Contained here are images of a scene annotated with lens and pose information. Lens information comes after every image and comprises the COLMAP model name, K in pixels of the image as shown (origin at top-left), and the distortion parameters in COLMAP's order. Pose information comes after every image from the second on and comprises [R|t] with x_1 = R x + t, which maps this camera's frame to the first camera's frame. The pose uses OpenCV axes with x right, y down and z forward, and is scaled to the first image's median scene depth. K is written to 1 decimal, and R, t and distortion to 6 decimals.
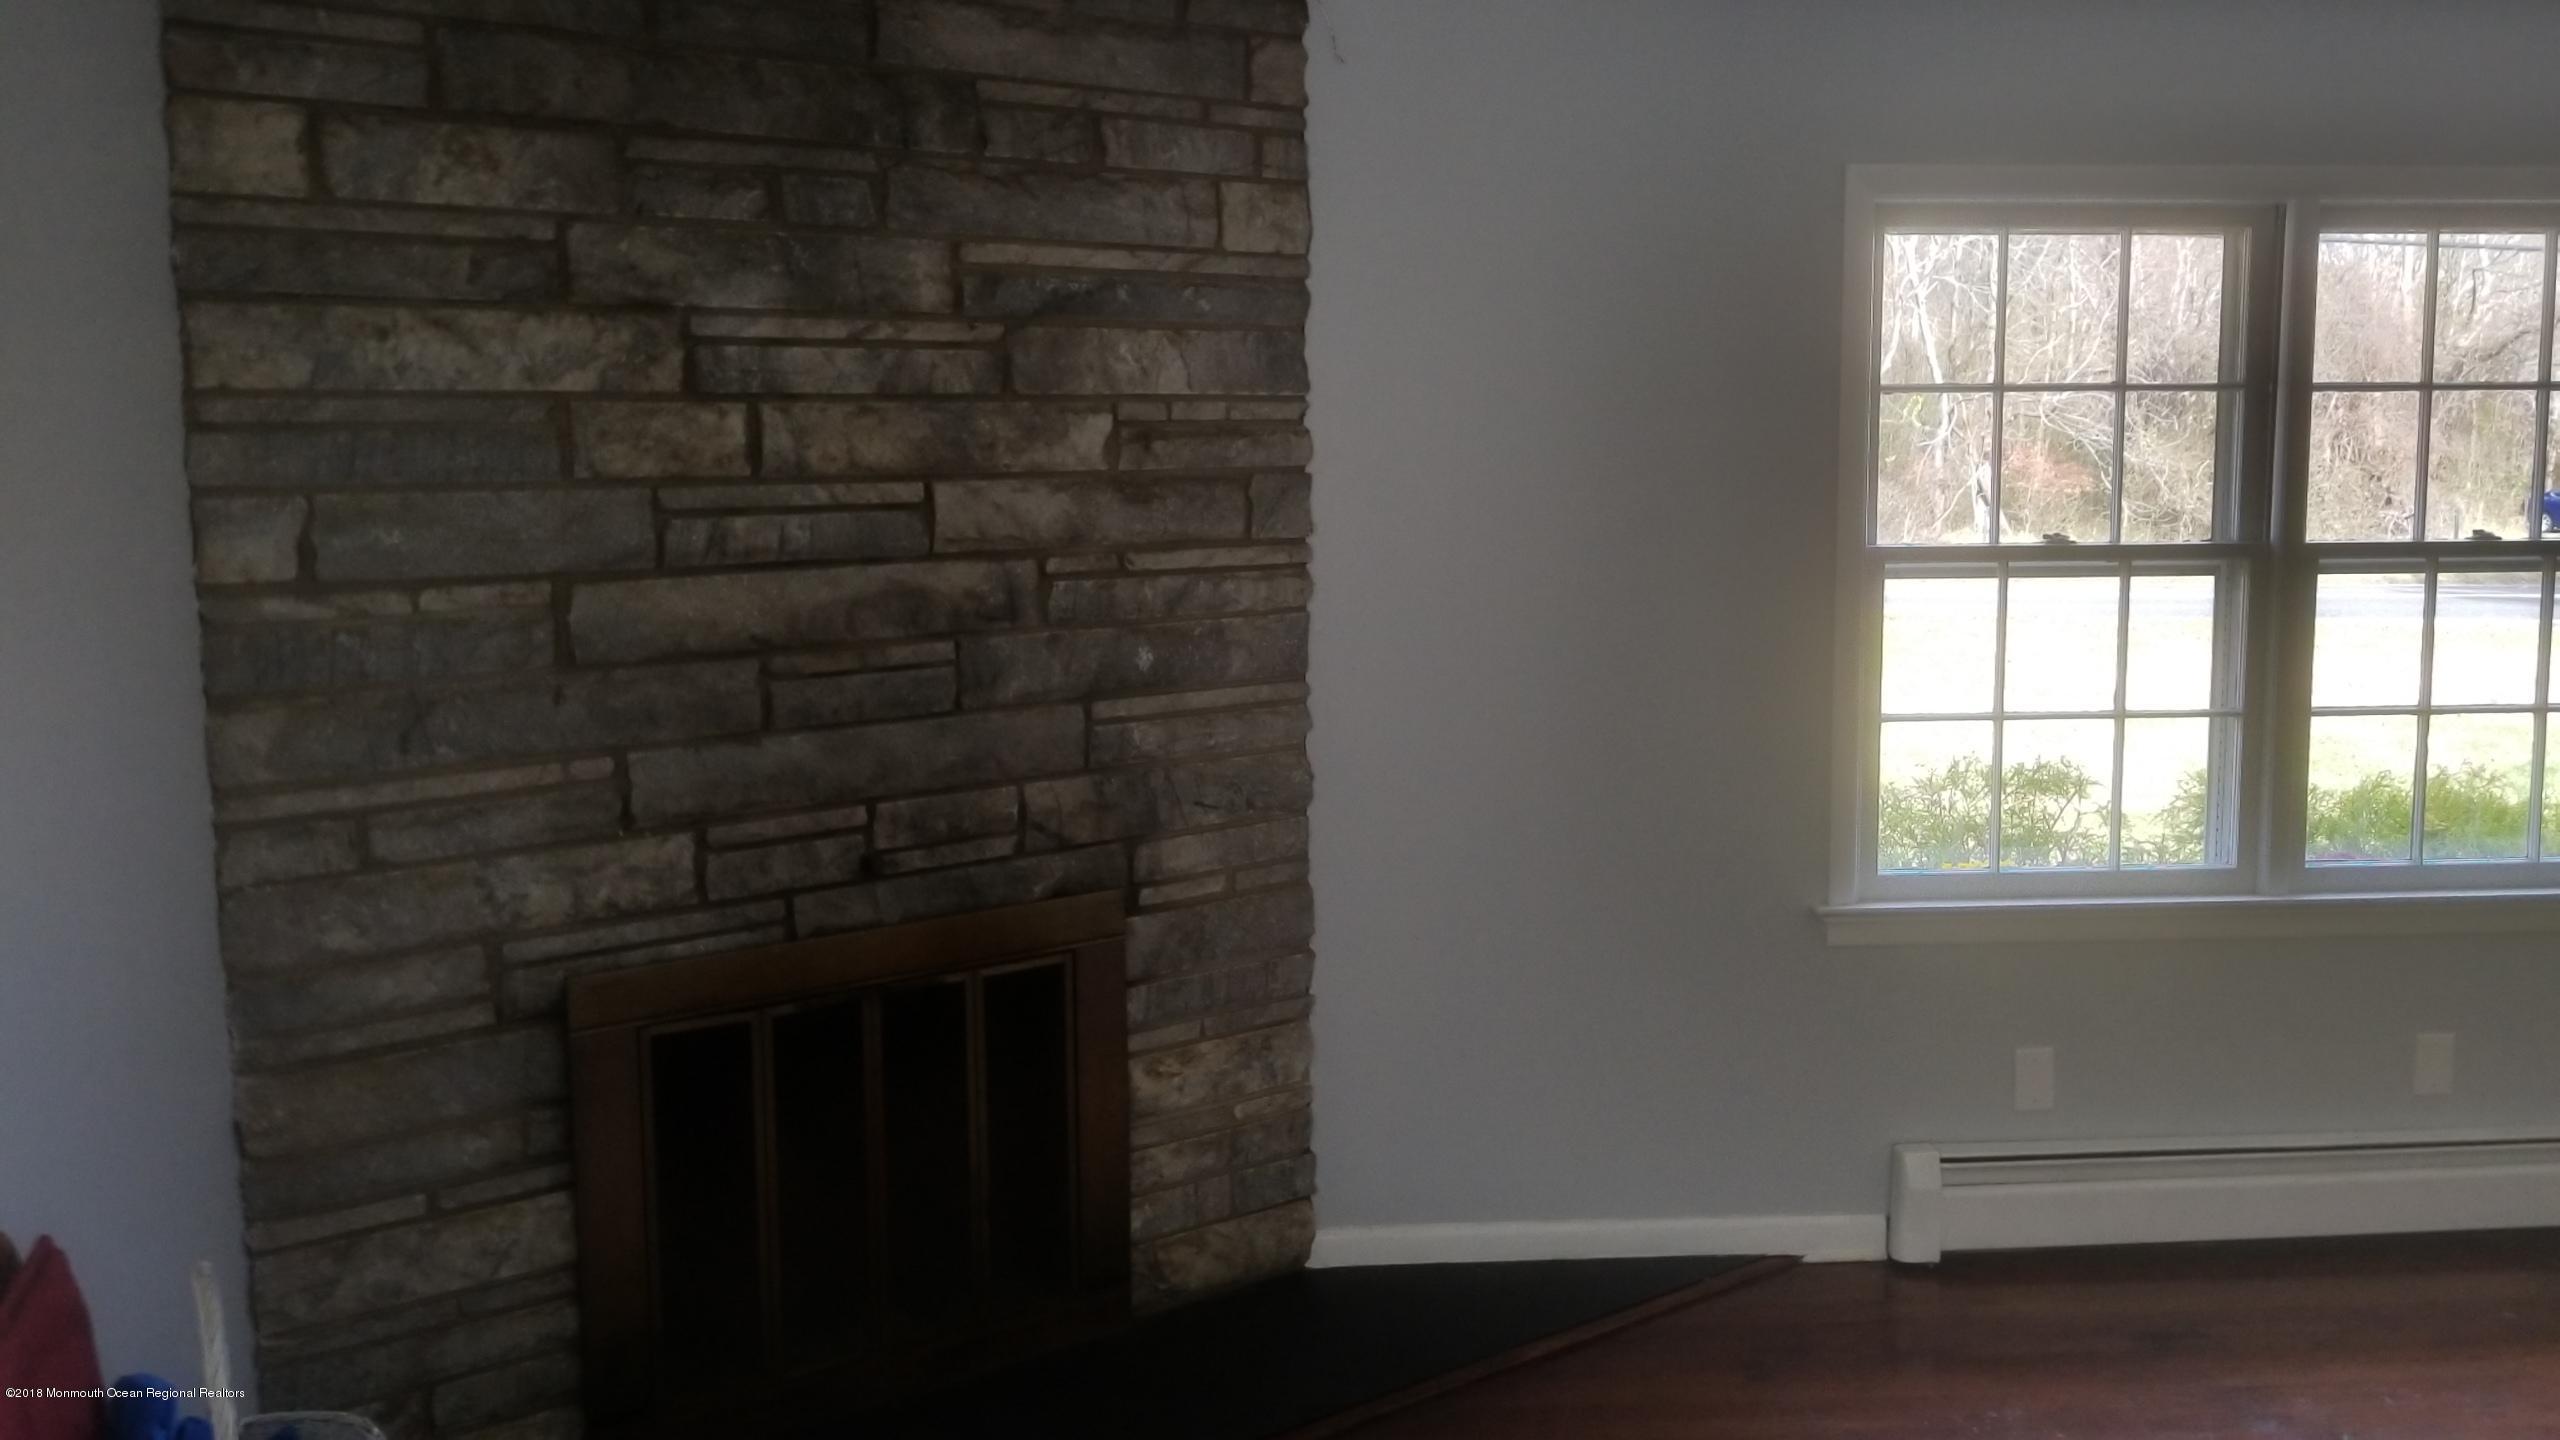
lens RADIAL K [[1953.0, 0, 1278.4], [0, 1953.0, 649.4], [0, 0, 1]] dist [0.039312, -0.103620]
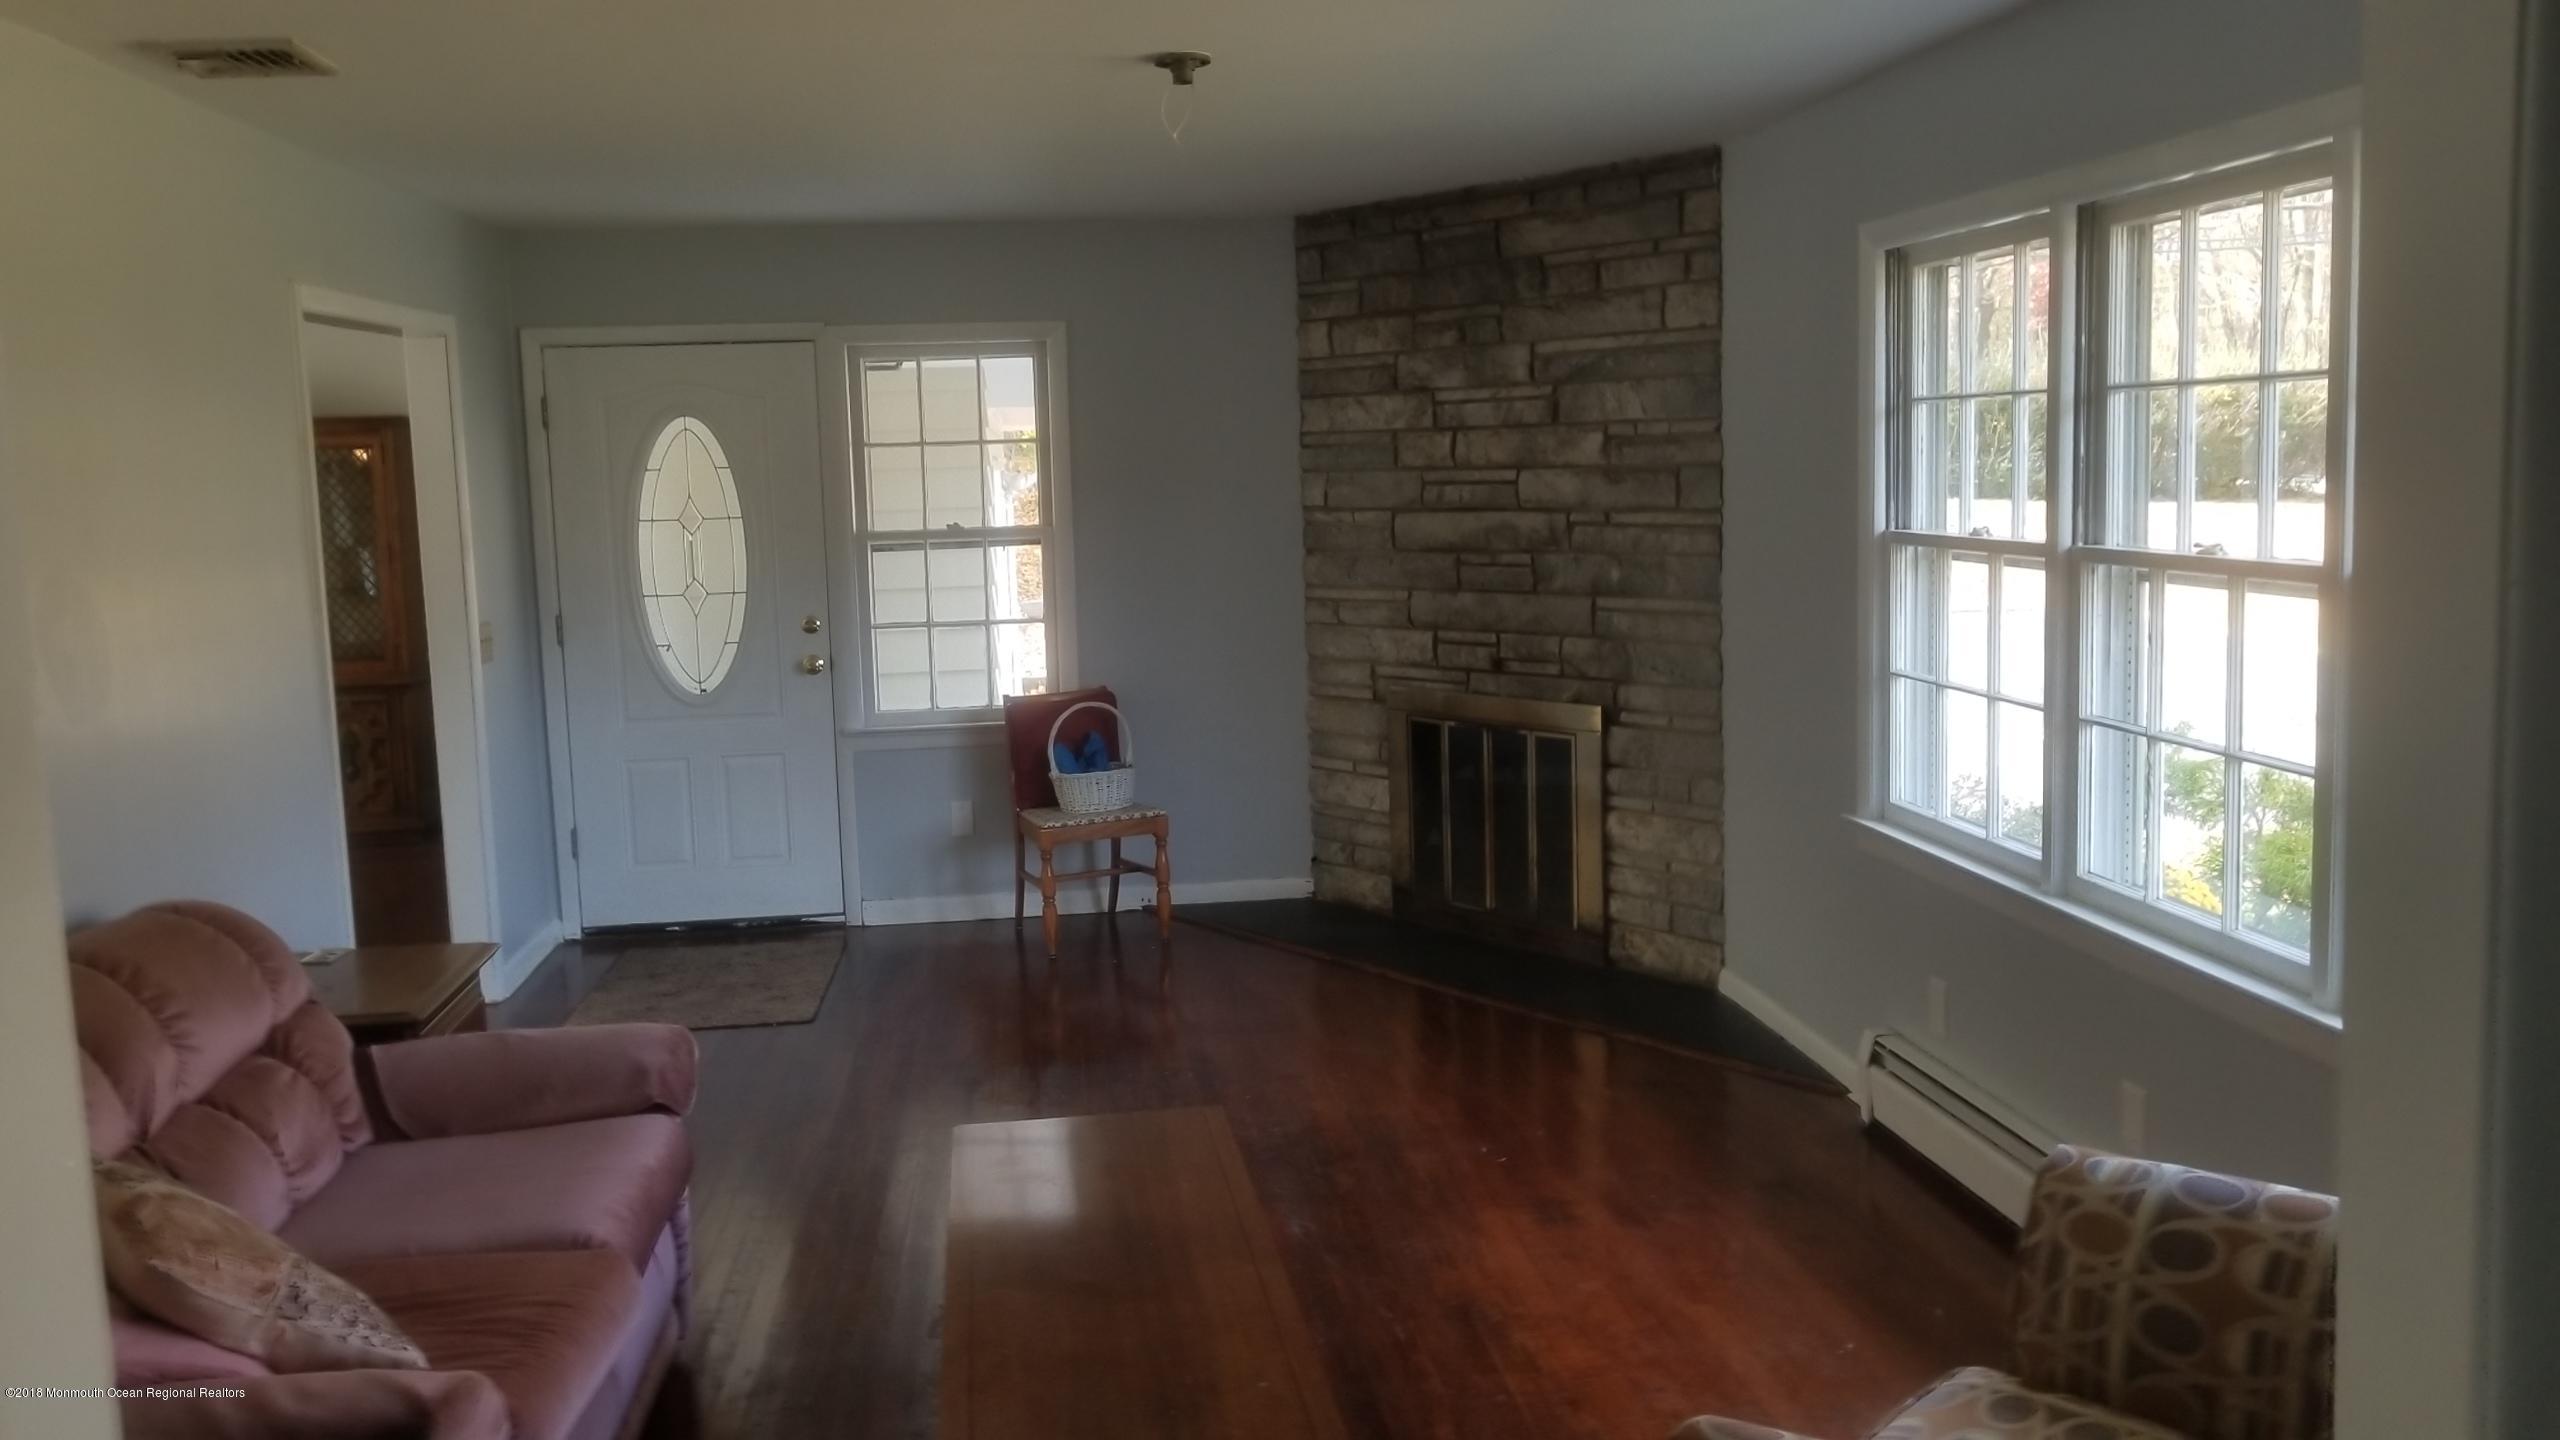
lens RADIAL K [[1953.0, 0, 1278.4], [0, 1953.0, 649.4], [0, 0, 1]] dist [0.039312, -0.103620]
pose [[0.101142, 0.109045, -0.988878, 1.677802], [-0.077341, 0.991829, 0.101460, -0.085515], [0.991861, 0.066219, 0.108749, 0.556691]]
